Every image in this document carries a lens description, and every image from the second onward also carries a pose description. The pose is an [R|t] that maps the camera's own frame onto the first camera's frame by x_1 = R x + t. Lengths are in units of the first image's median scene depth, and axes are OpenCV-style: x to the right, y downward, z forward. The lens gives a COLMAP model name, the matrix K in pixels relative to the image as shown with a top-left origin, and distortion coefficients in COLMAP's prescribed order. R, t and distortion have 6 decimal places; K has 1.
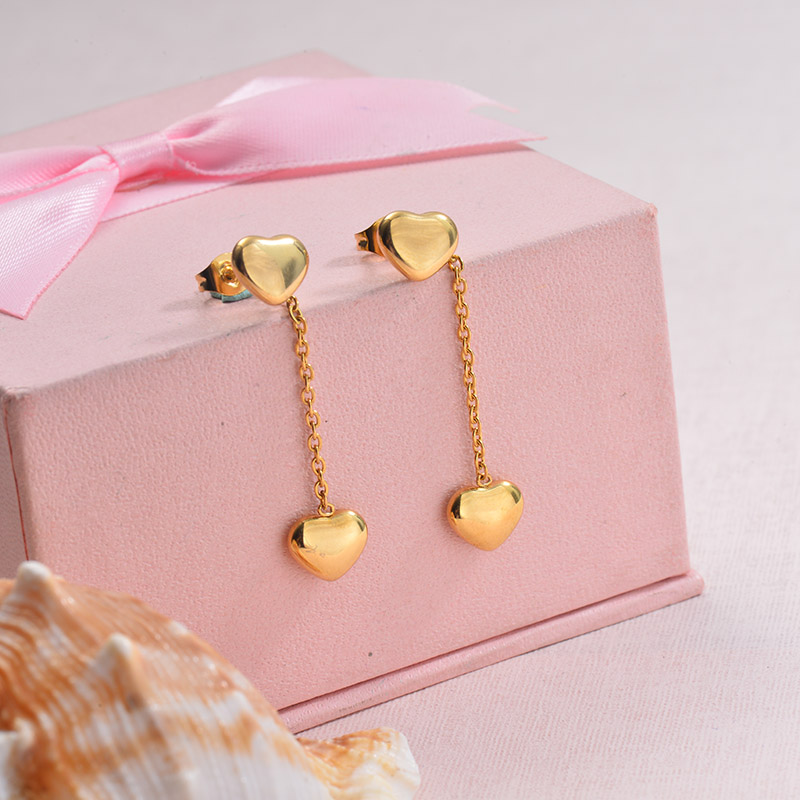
lens RADIAL K [[5352.6, 0, 402.7], [0, 5352.6, 399.8], [0, 0, 1]] dist [0.008152, 0.000000]
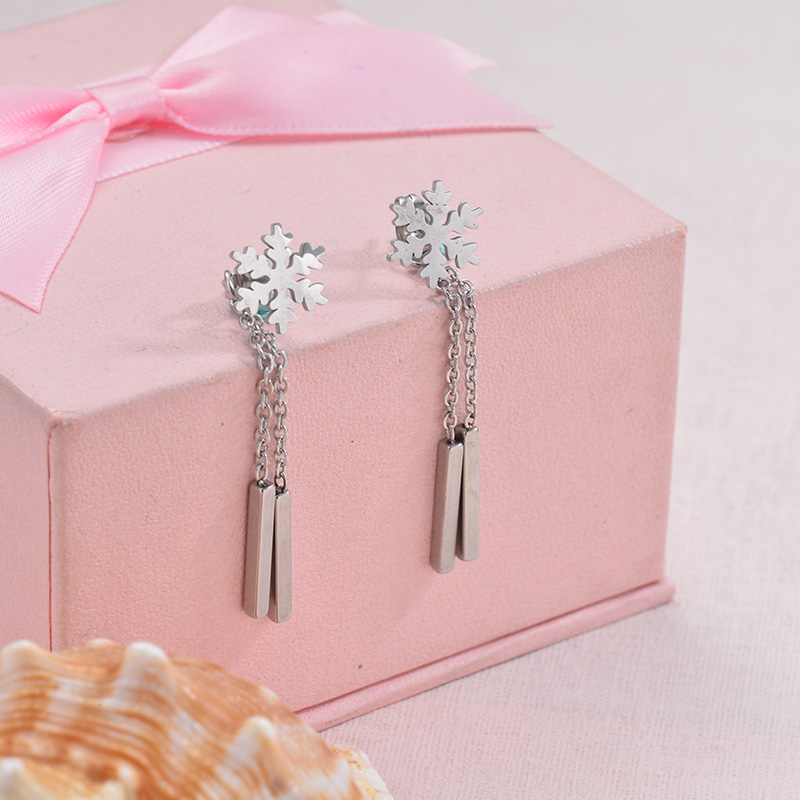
lens RADIAL K [[5352.6, 0, 406.3], [0, 5352.6, 404.3], [0, 0, 1]] dist [0.008152, 0.000000]
pose [[0.983895, 0.065286, 0.166396, -0.162156], [-0.087354, 0.987795, 0.128956, -0.125095], [-0.155946, -0.141415, 0.977590, 0.057520]]
